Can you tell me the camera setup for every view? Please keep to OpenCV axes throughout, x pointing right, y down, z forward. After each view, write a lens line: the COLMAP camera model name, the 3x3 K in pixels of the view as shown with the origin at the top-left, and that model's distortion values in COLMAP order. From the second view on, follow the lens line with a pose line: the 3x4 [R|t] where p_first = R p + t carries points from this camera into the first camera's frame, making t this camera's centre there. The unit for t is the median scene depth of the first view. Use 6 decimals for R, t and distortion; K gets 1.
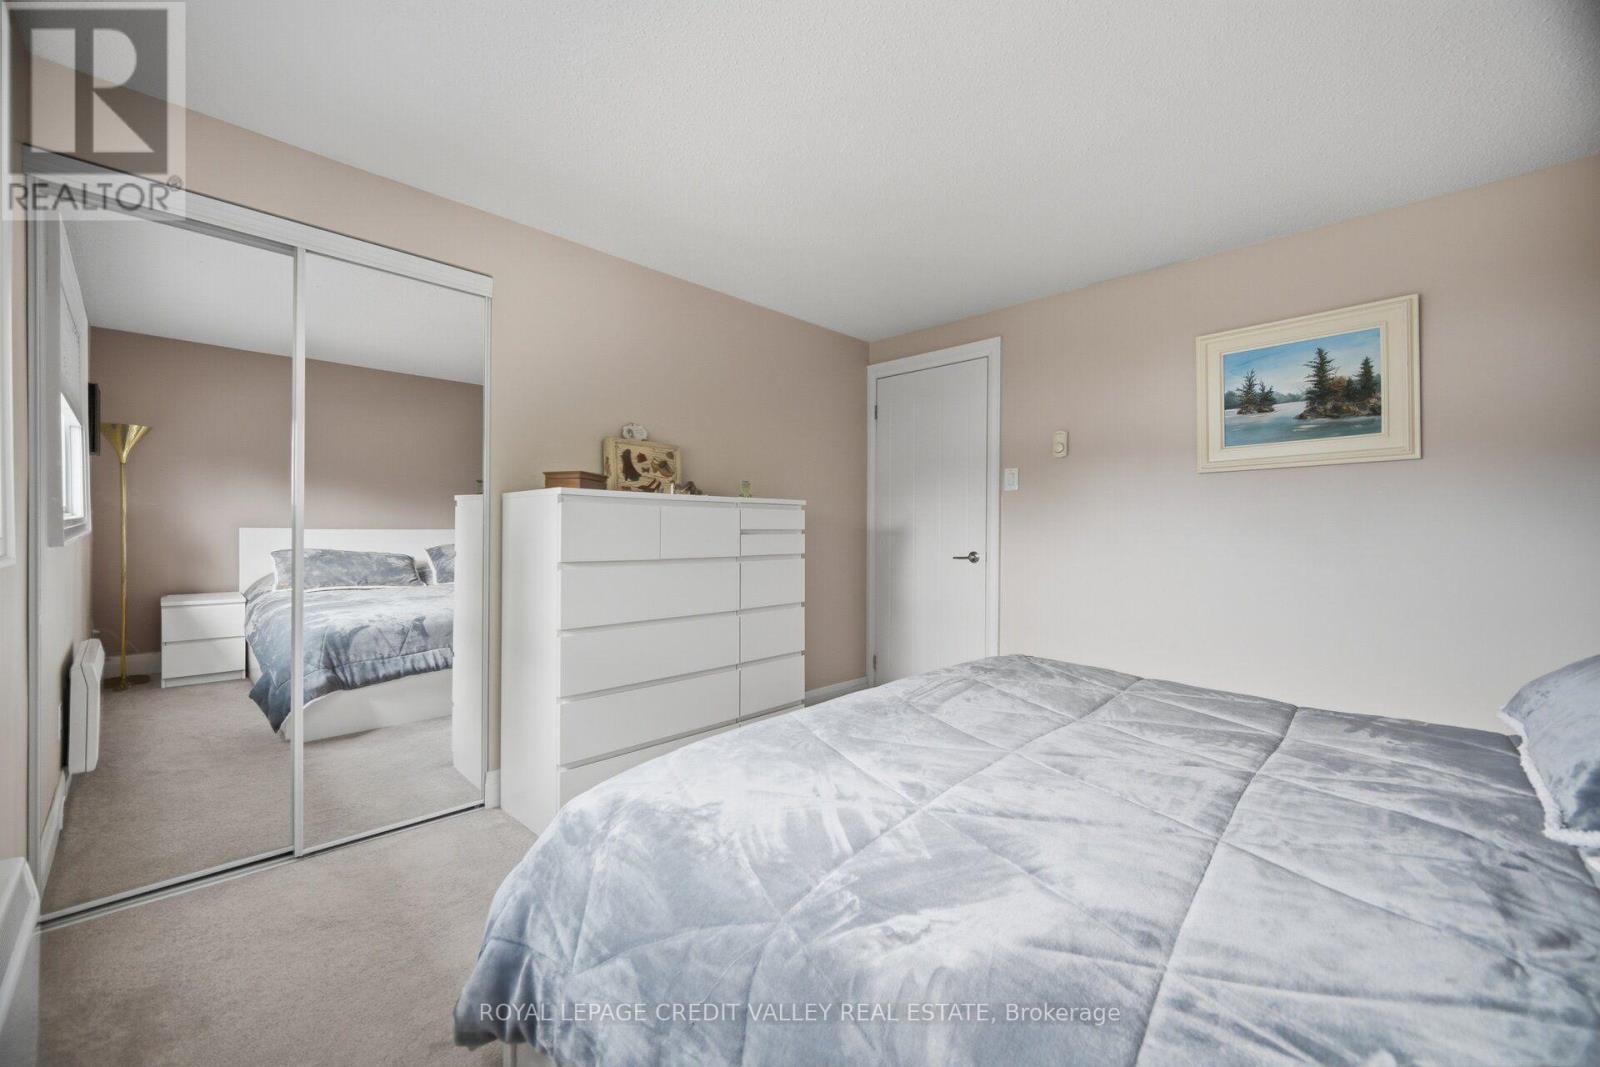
lens RADIAL K [[639.1, 0, 787.2], [0, 639.1, 532.1], [0, 0, 1]] dist [0.000662, 0.000337]
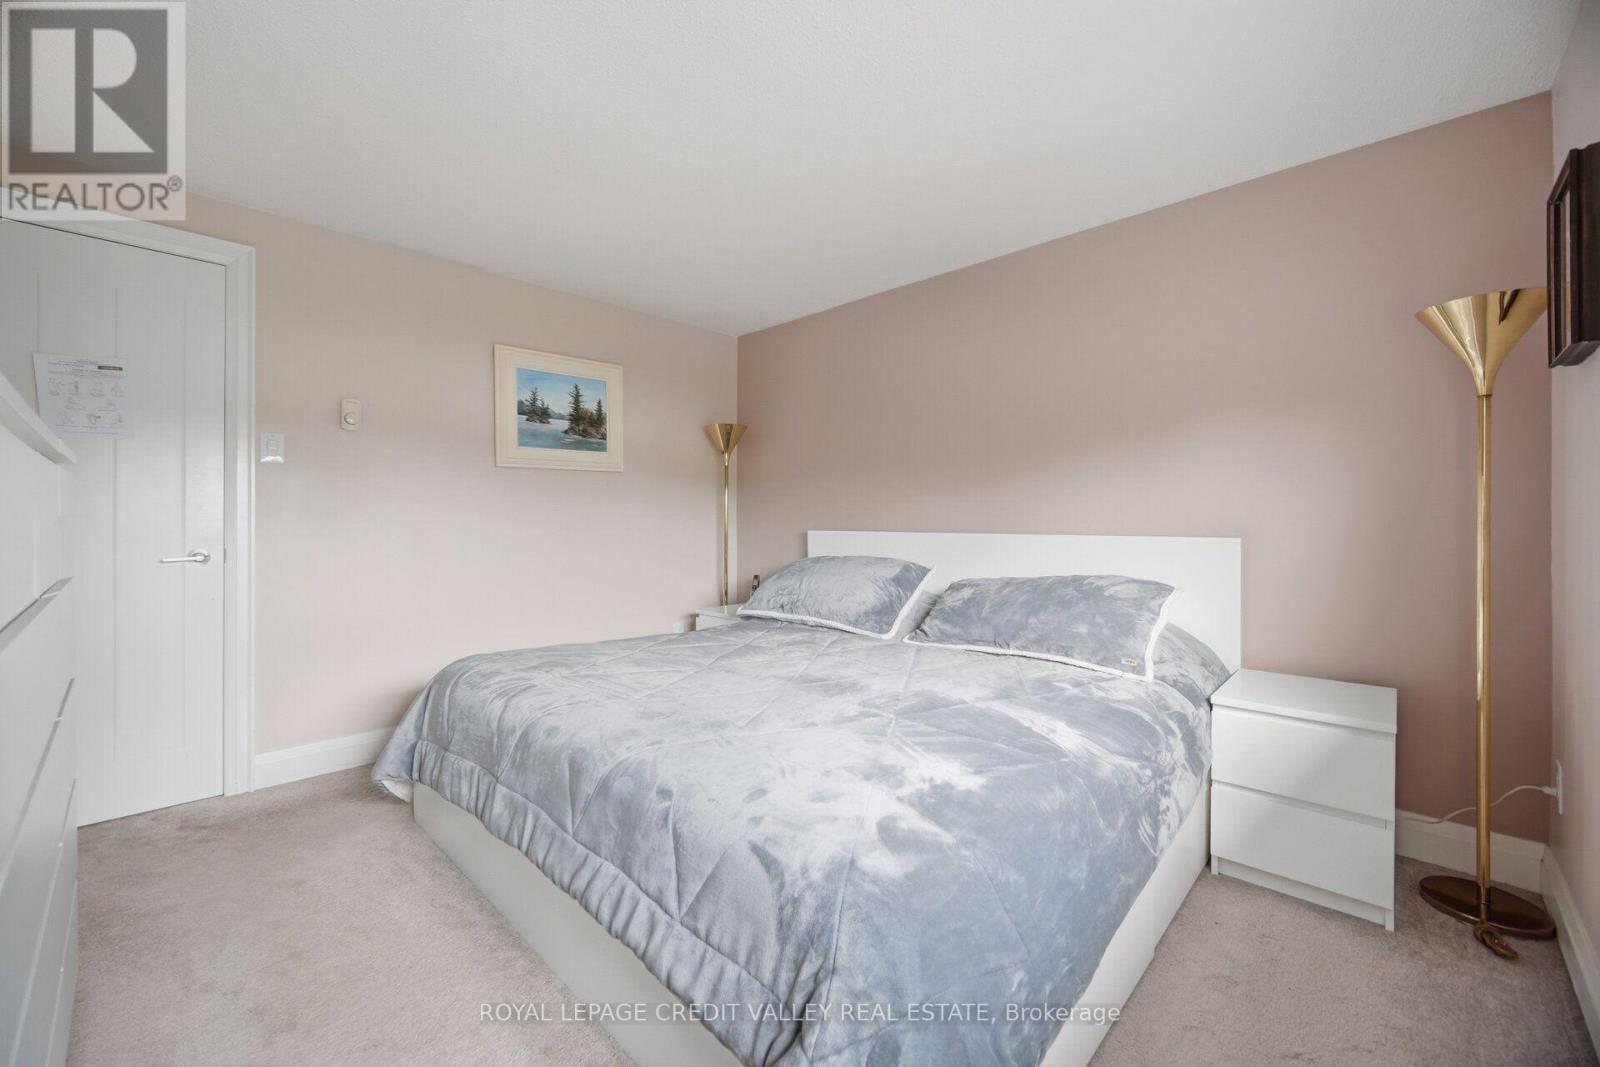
lens RADIAL K [[639.1, 0, 787.5], [0, 639.1, 521.4], [0, 0, 1]] dist [0.000662, 0.000337]
pose [[0.007735, -0.001873, 0.999968, -0.517451], [0.004249, 0.999989, 0.001841, 0.003628], [-0.999961, 0.004235, 0.007743, 0.538035]]
